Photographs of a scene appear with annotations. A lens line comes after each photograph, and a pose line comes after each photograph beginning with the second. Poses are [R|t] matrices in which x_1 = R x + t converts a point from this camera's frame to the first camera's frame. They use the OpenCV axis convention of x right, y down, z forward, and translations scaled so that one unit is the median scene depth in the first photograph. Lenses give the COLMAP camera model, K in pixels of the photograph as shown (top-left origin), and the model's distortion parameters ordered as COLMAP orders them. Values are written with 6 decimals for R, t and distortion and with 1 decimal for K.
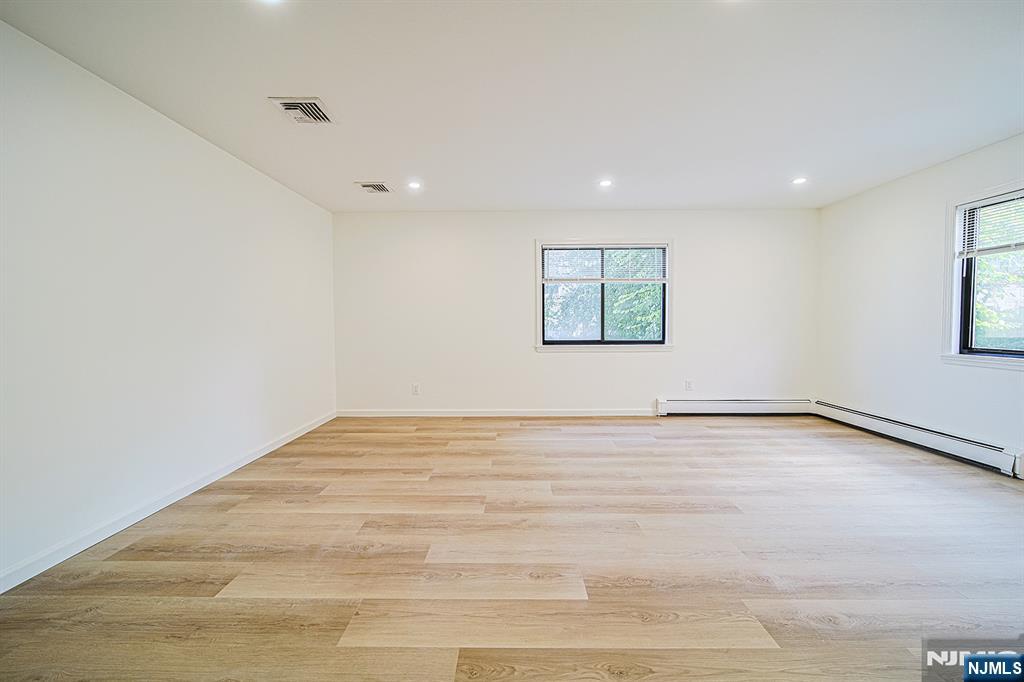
lens RADIAL K [[385.4, 0, 512.6], [0, 385.4, 337.6], [0, 0, 1]] dist [0.000535, -0.000706]
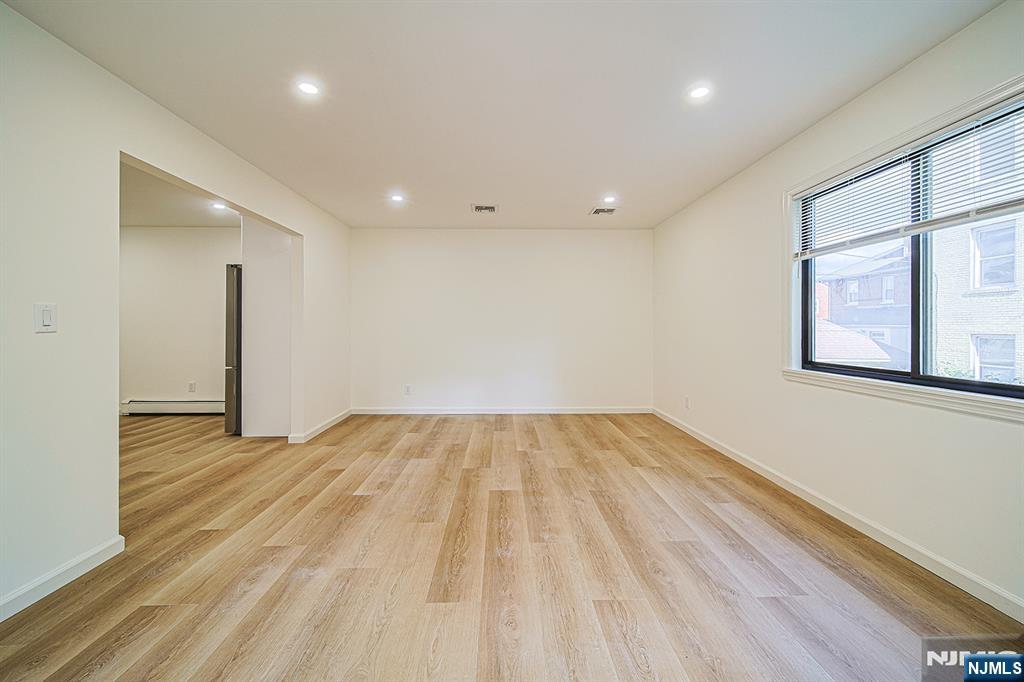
lens RADIAL K [[420.0, 0, 516.1], [0, 420.0, 324.9], [0, 0, 1]] dist [0.002542, 0.000168]
pose [[0.005563, 0.005698, -0.999968, 1.466033], [-0.045541, 0.998948, 0.005438, -0.061560], [0.998947, 0.045509, 0.005817, 1.221030]]
